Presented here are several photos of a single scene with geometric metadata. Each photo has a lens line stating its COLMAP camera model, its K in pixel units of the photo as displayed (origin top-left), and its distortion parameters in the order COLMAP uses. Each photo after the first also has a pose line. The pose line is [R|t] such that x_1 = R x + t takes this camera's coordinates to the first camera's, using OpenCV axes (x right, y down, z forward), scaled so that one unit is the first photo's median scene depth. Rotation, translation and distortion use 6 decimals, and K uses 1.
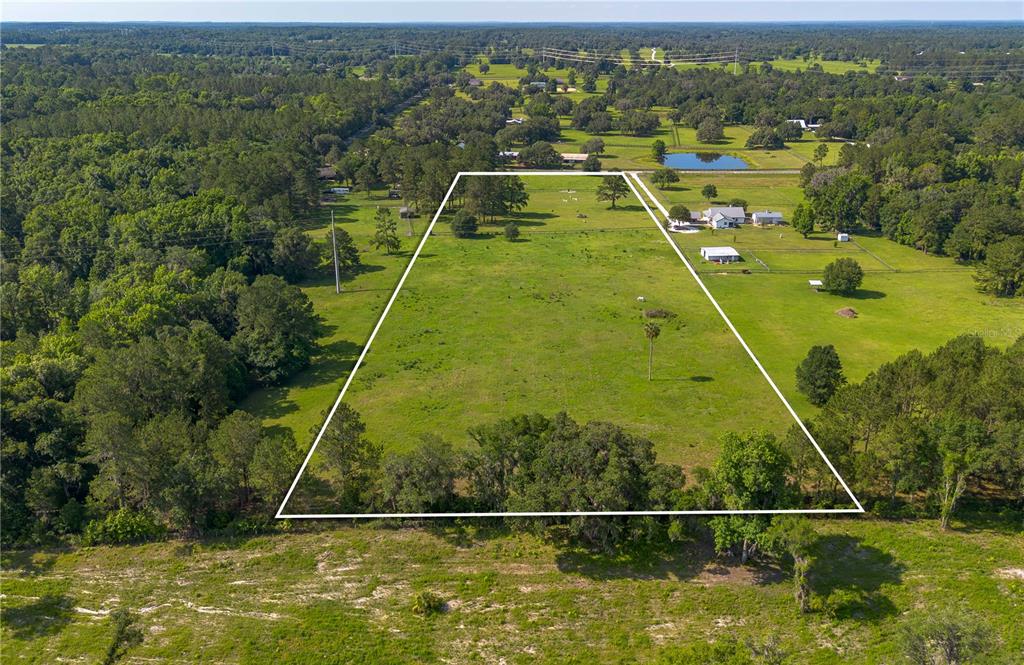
lens RADIAL K [[859.5, 0, 547.5], [0, 859.5, 330.5], [0, 0, 1]] dist [0.018830, 0.001169]
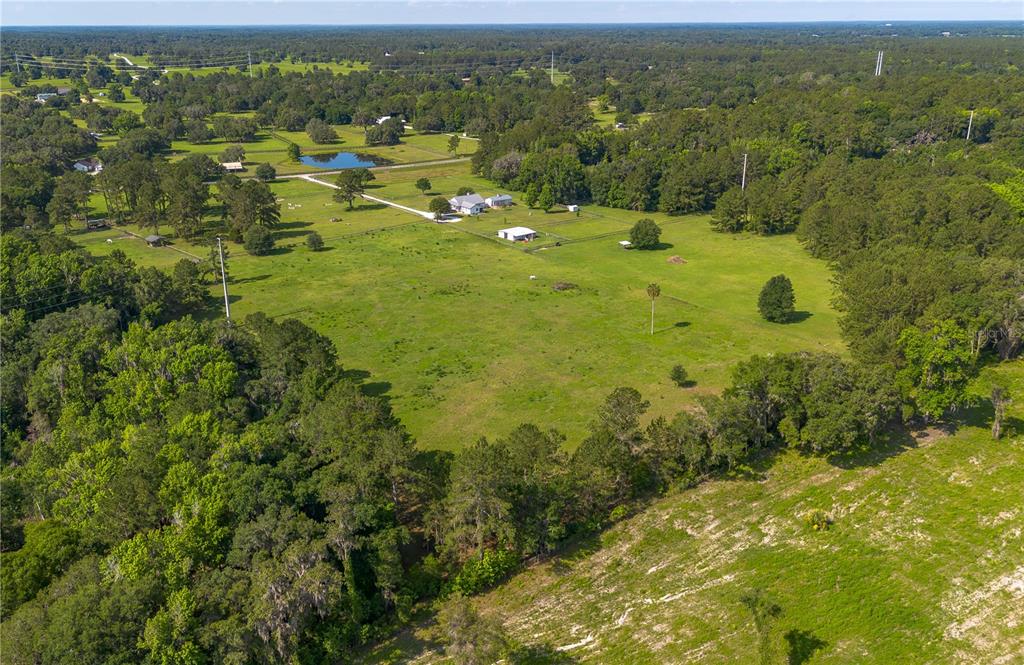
lens RADIAL K [[828.3, 0, 512.0], [0, 828.3, 332.5], [0, 0, 1]] dist [0.023595, -0.016289]
pose [[0.822666, -0.197884, 0.532975, -0.786266], [0.193085, 0.978997, 0.065450, -0.067332], [-0.534732, 0.049066, 0.843596, 0.193955]]
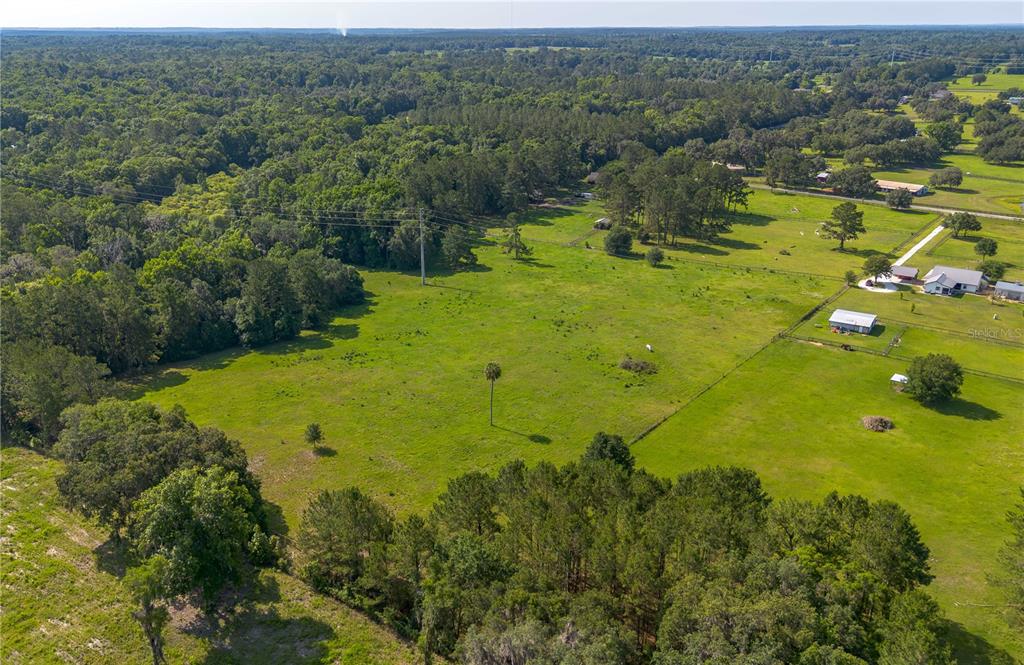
lens RADIAL K [[877.7, 0, 512.0], [0, 877.7, 332.5], [0, 0, 1]] dist [0.025118, -0.007012]
pose [[0.799651, 0.196824, -0.567290, 0.790021], [-0.201882, 0.977881, 0.054708, -0.113152], [0.565510, 0.070778, 0.821699, 0.309734]]
